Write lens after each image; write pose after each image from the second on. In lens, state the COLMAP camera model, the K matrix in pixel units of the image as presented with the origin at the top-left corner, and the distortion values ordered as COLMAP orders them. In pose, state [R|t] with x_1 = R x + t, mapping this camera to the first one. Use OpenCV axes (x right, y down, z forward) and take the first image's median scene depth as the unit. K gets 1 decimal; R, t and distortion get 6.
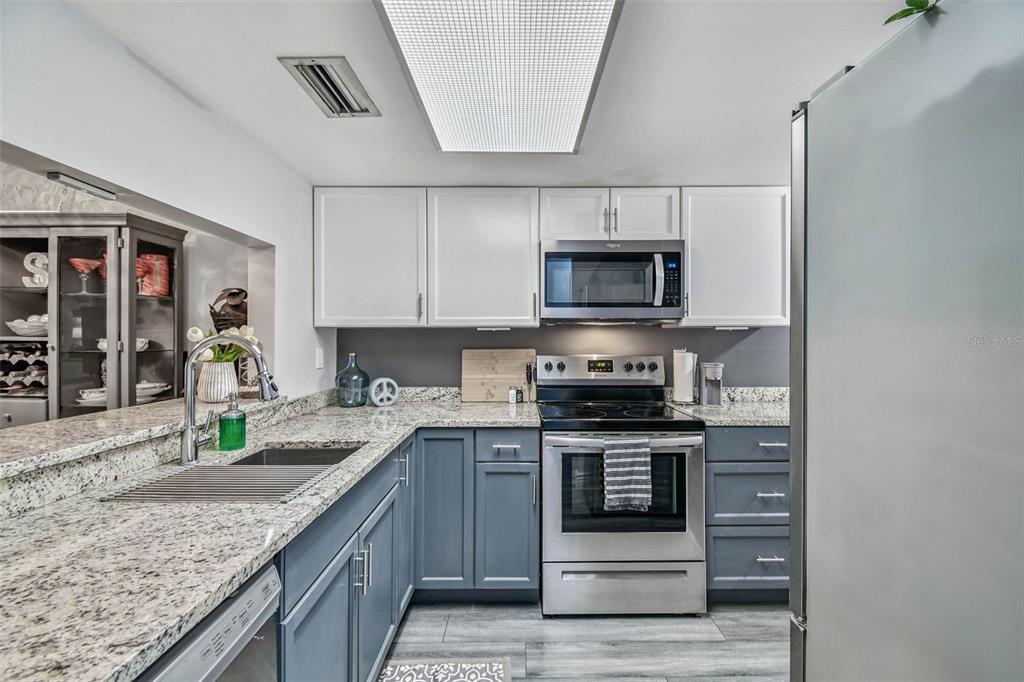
lens RADIAL K [[400.1, 0, 512.0], [0, 400.1, 341.0], [0, 0, 1]] dist [0.000502, 0.000031]
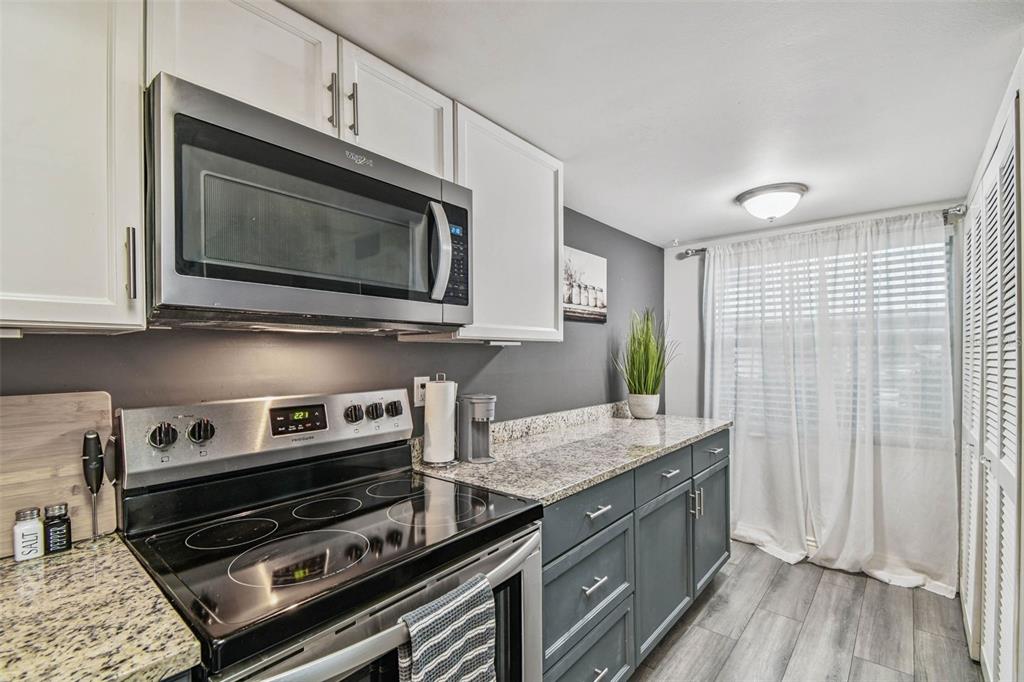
lens RADIAL K [[440.8, 0, 515.7], [0, 440.8, 357.5], [0, 0, 1]] dist [0.029657, -0.022096]
pose [[0.631403, -0.009807, 0.775393, -0.026535], [0.009056, 0.999945, 0.005273, -0.010898], [-0.775402, 0.003692, 0.631457, 0.474010]]
